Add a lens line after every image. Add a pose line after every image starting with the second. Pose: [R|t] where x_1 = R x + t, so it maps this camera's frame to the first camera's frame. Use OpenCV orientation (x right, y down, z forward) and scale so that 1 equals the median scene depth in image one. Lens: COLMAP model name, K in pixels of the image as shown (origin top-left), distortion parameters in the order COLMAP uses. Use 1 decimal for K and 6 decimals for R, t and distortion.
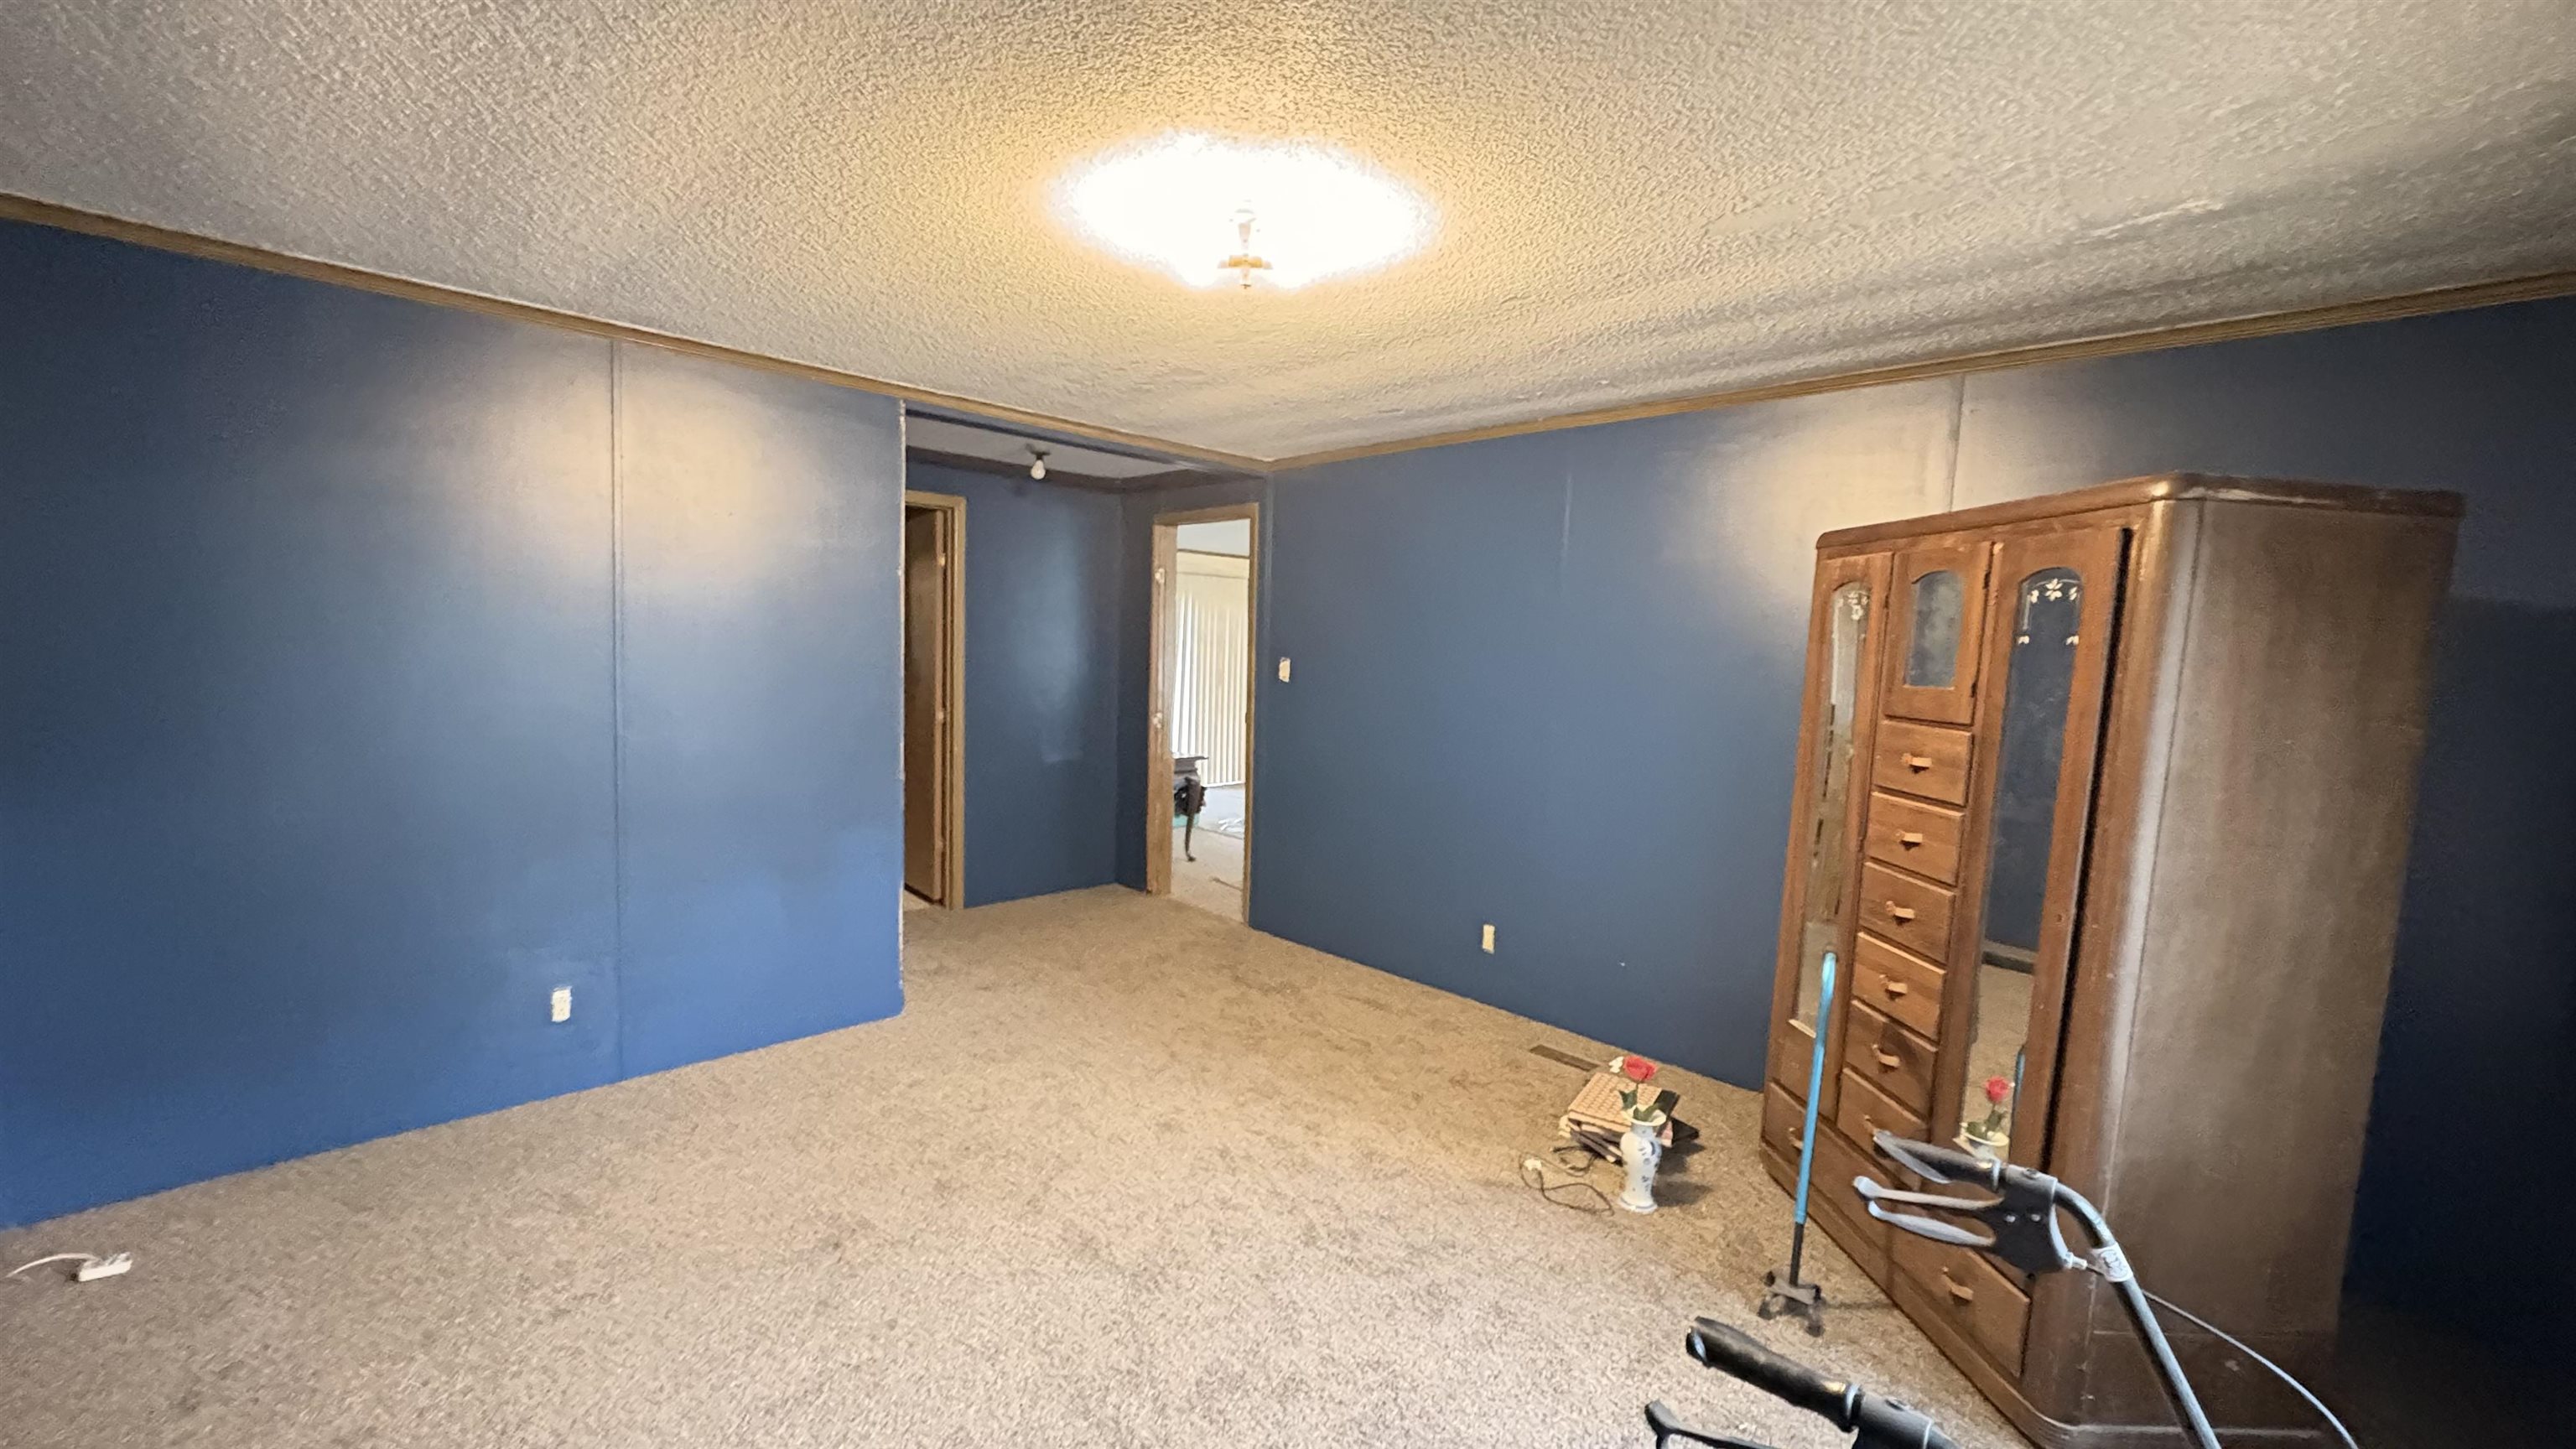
lens RADIAL K [[1023.3, 0, 1286.4], [0, 1023.3, 724.0], [0, 0, 1]] dist [-0.000734, 0.000648]
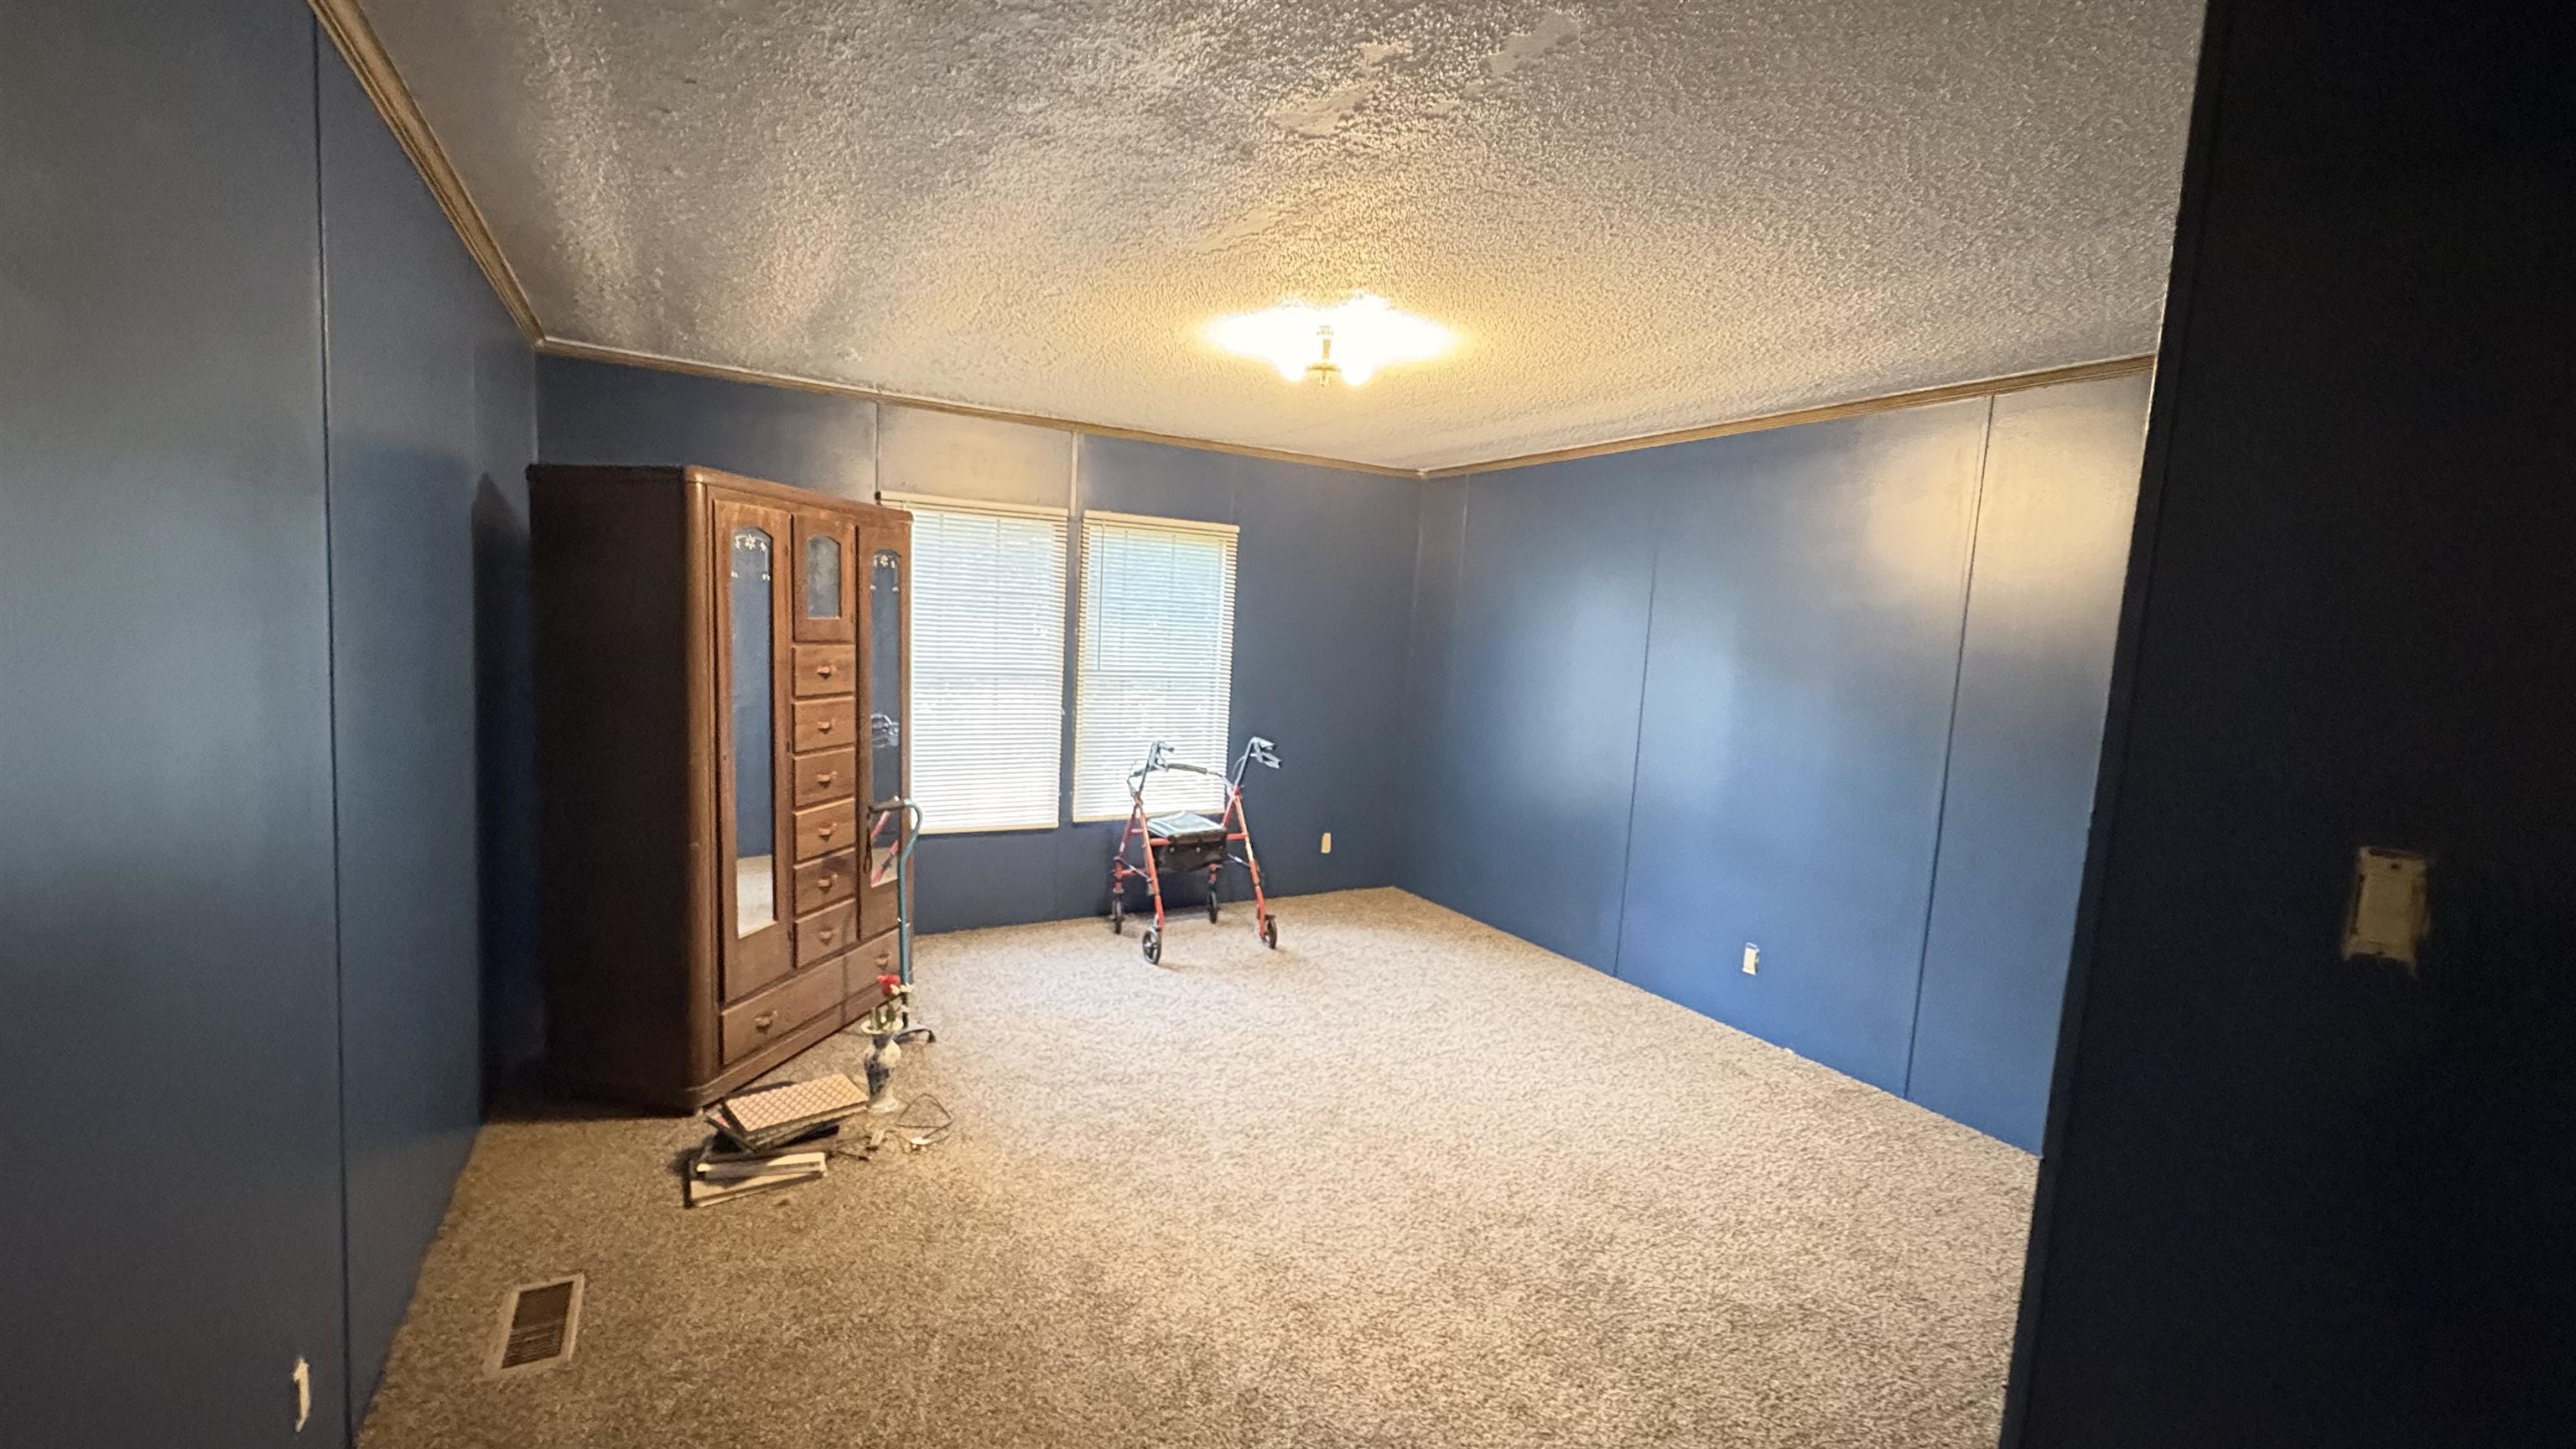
lens RADIAL K [[1023.3, 0, 1286.4], [0, 1023.3, 724.0], [0, 0, 1]] dist [-0.000734, 0.000648]
pose [[-0.964429, -0.112138, 0.239376, -0.349753], [-0.067129, 0.979772, 0.188524, -0.202391], [-0.255675, 0.165749, -0.952448, 2.213569]]
